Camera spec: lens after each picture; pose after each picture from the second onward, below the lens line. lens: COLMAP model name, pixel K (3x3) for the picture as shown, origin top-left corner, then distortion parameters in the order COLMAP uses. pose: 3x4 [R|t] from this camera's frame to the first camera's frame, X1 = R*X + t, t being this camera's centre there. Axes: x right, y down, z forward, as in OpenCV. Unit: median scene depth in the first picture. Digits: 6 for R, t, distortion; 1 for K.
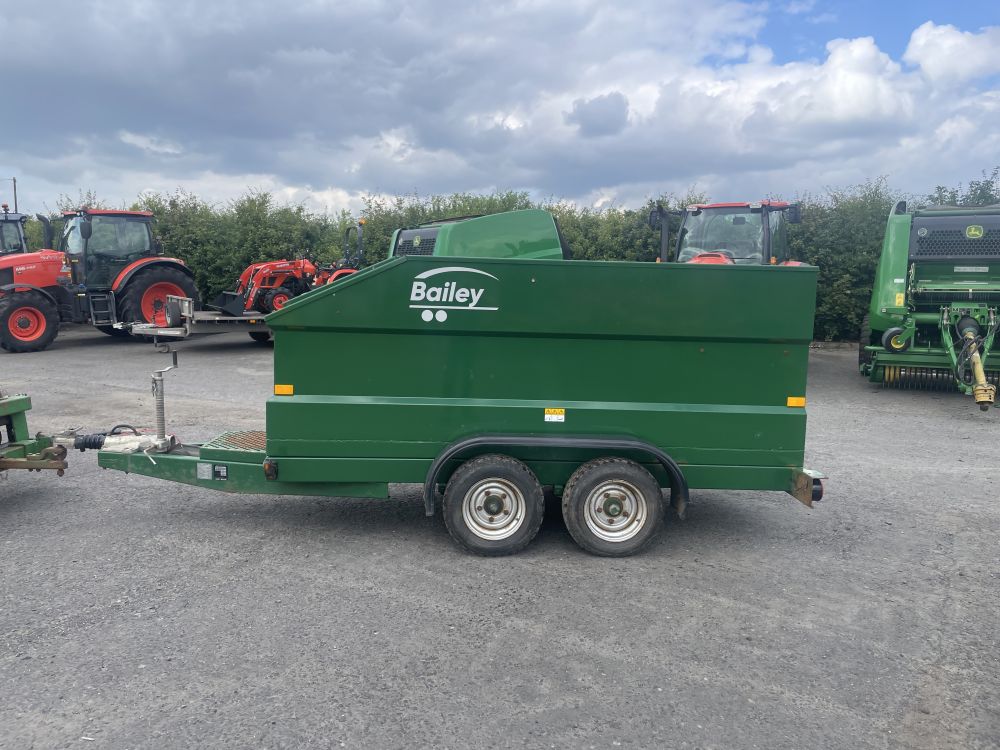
lens RADIAL K [[740.7, 0, 492.2], [0, 740.7, 371.1], [0, 0, 1]] dist [0.103451, -0.135269]
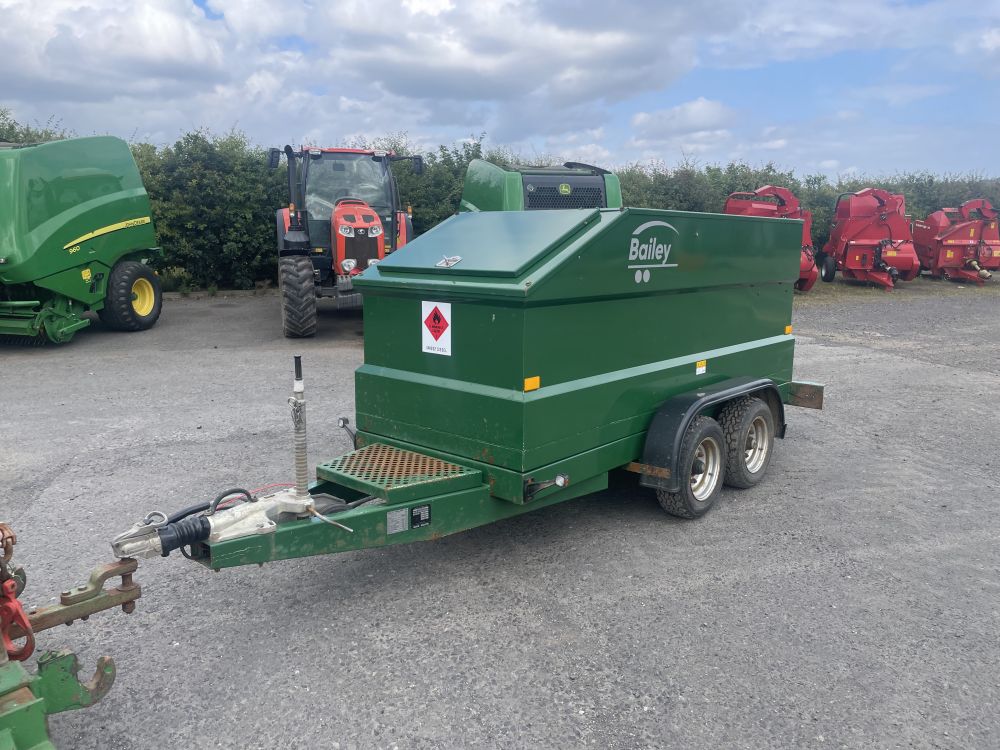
lens RADIAL K [[745.2, 0, 497.0], [0, 745.2, 374.8], [0, 0, 1]] dist [0.102471, -0.129477]
pose [[0.687758, -0.148111, 0.710670, -0.862438], [0.093763, 0.988889, 0.115355, -0.077817], [-0.719859, -0.012702, 0.694004, 0.497520]]
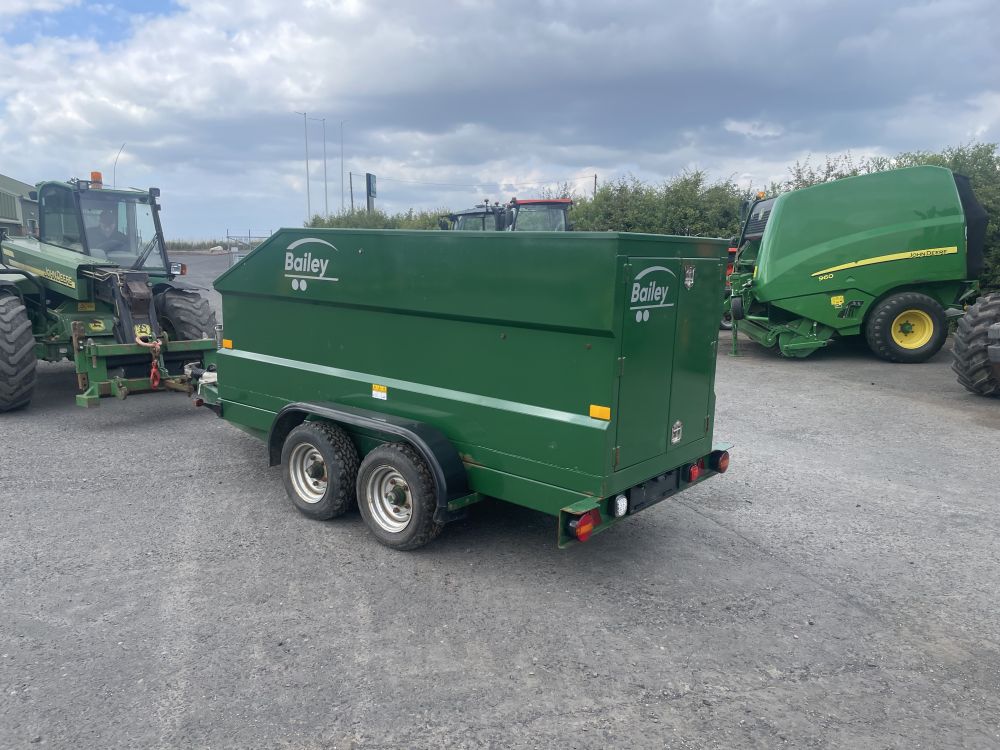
lens RADIAL K [[741.8, 0, 494.2], [0, 741.8, 388.3], [0, 0, 1]] dist [0.092659, -0.118313]
pose [[0.752805, 0.114536, -0.648202, 0.843589], [-0.085517, 0.993417, 0.076218, -0.032952], [0.652665, -0.001945, 0.757644, 0.372844]]
